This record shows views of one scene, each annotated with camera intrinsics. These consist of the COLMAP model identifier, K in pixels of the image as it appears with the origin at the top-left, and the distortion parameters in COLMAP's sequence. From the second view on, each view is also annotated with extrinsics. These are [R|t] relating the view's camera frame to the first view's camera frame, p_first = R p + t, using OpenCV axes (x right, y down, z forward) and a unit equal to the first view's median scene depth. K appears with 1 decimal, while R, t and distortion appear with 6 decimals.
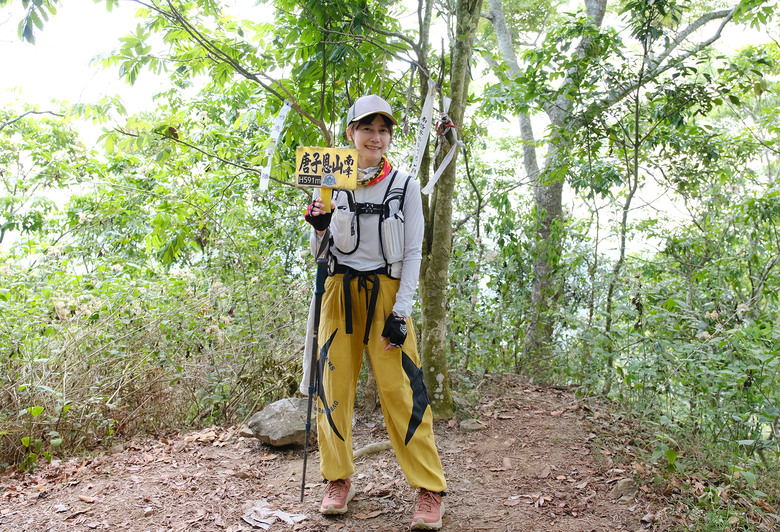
lens RADIAL K [[649.2, 0, 405.5], [0, 649.2, 248.0], [0, 0, 1]] dist [0.045418, 0.000915]
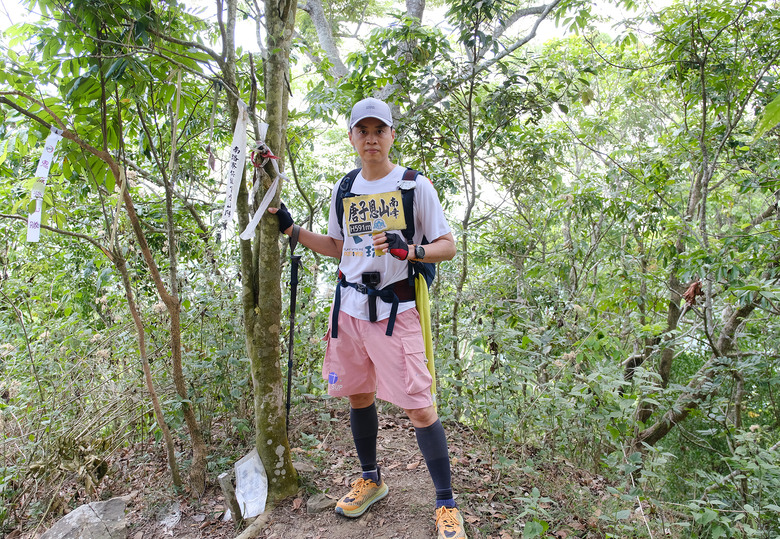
lens RADIAL K [[619.8, 0, 389.8], [0, 619.8, 243.3], [0, 0, 1]] dist [0.017678, 0.001353]
pose [[0.970313, -0.076639, 0.229388, 0.023445], [0.067643, 0.996610, 0.046837, -0.086437], [-0.232200, -0.029930, 0.972207, 0.159326]]
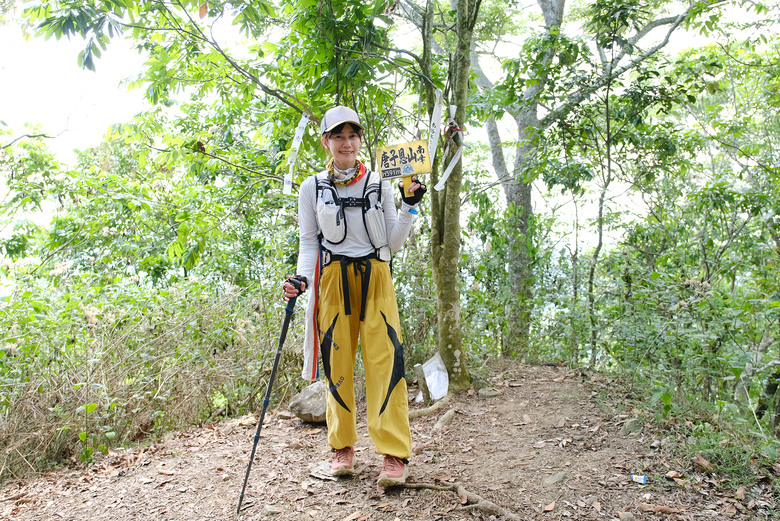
lens RADIAL K [[671.5, 0, 390.0], [0, 671.5, 260.5], [0, 0, 1]] dist [0.038134, 0.010367]
pose [[0.996072, -0.053038, 0.070903, -0.119016], [0.053435, 0.998564, -0.003712, 0.031803], [-0.070604, 0.007486, 0.997476, -0.133588]]
